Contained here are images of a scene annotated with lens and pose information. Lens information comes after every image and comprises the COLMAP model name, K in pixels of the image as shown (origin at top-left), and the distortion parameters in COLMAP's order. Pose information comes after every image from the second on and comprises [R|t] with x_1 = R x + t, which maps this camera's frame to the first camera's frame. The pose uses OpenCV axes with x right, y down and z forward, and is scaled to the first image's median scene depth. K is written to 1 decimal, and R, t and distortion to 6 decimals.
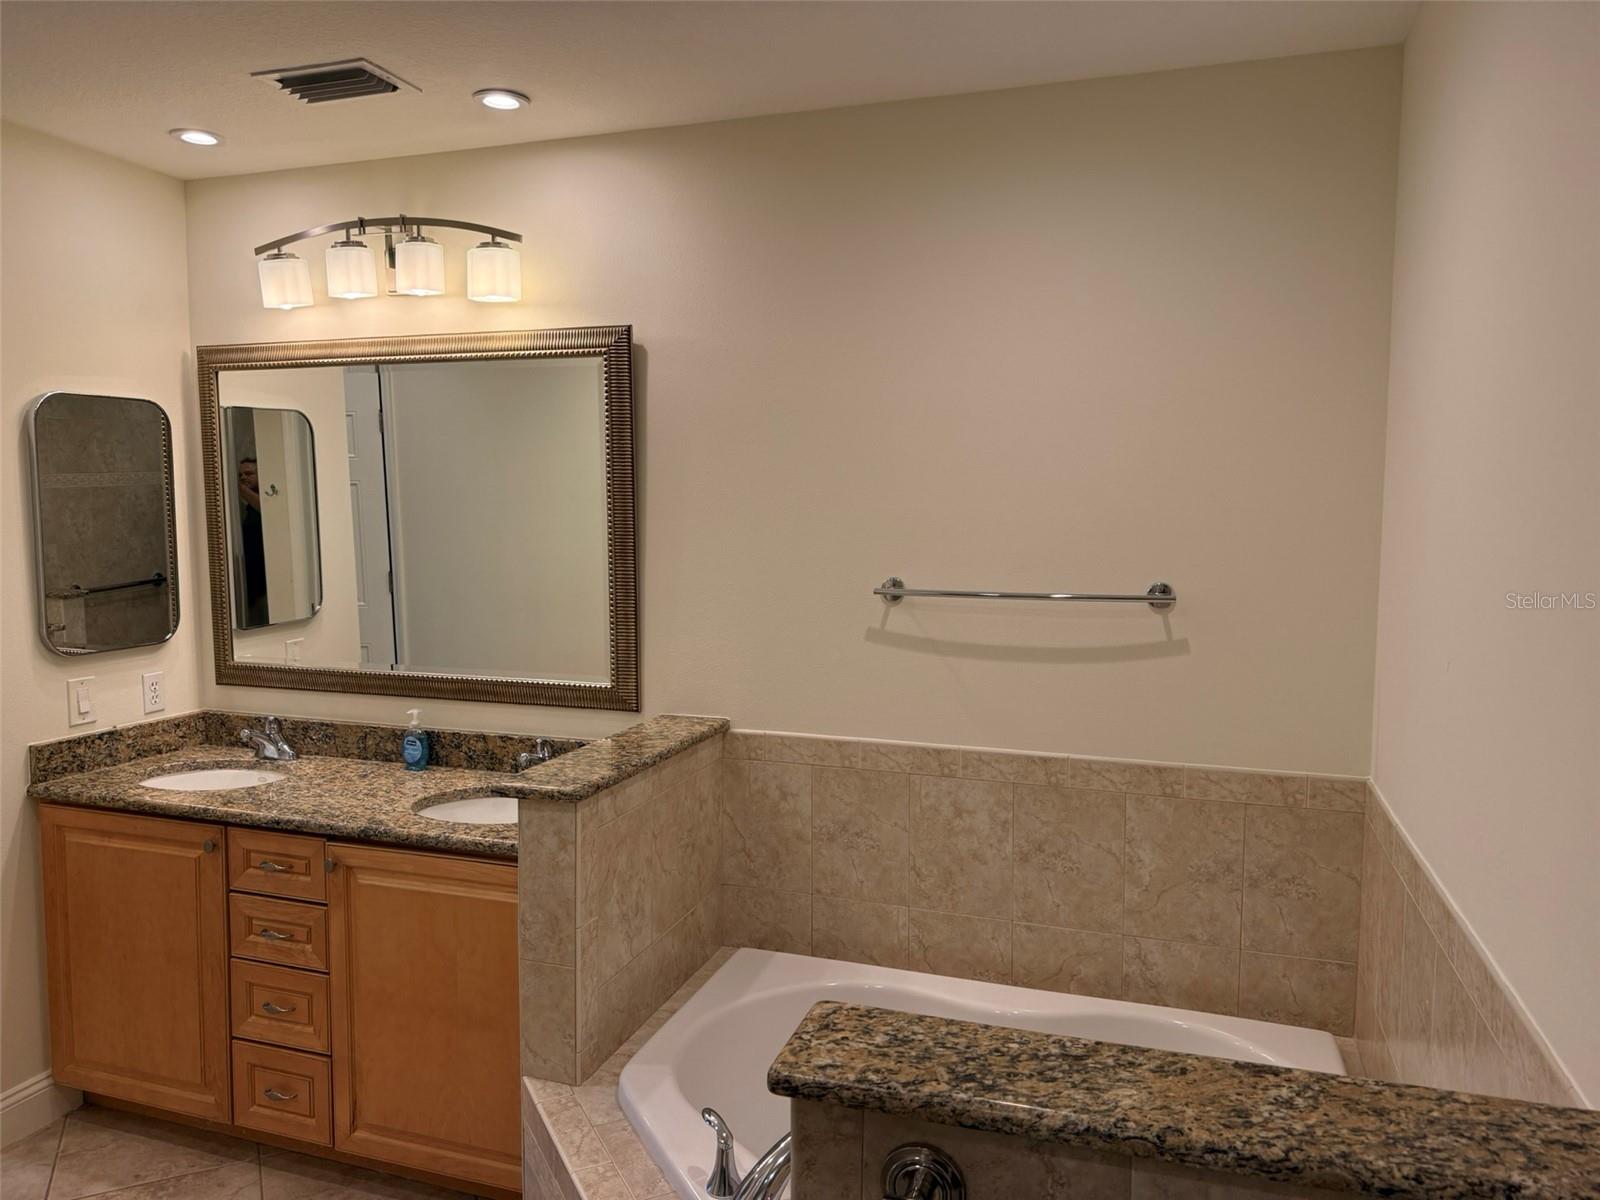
lens RADIAL K [[1112.1, 0, 797.0], [0, 1112.1, 600.3], [0, 0, 1]] dist [0.161295, -0.293765]
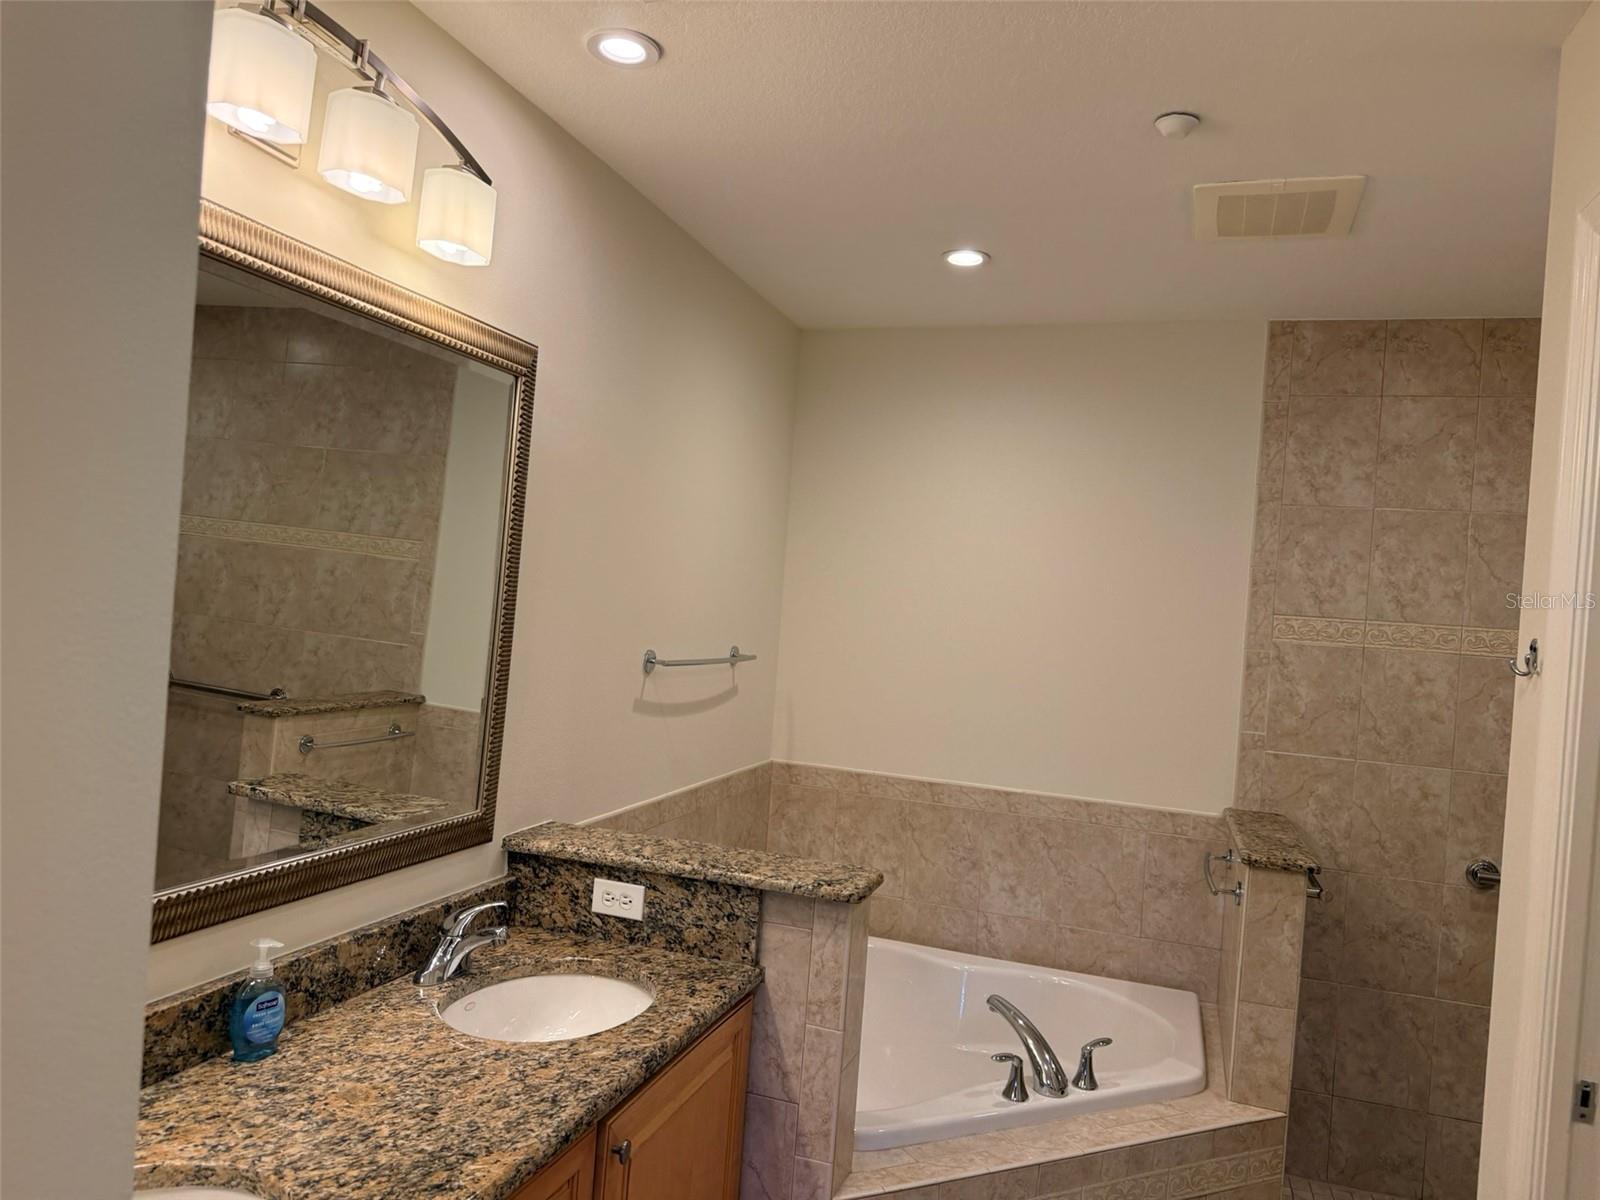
lens RADIAL K [[1125.7, 0, 793.2], [0, 1125.7, 597.6], [0, 0, 1]] dist [0.043994, -0.058249]
pose [[-0.011376, 0.001610, 0.999934, -0.945879], [0.009209, 0.999956, -0.001505, -0.064333], [-0.999893, 0.009191, -0.011390, 0.828141]]
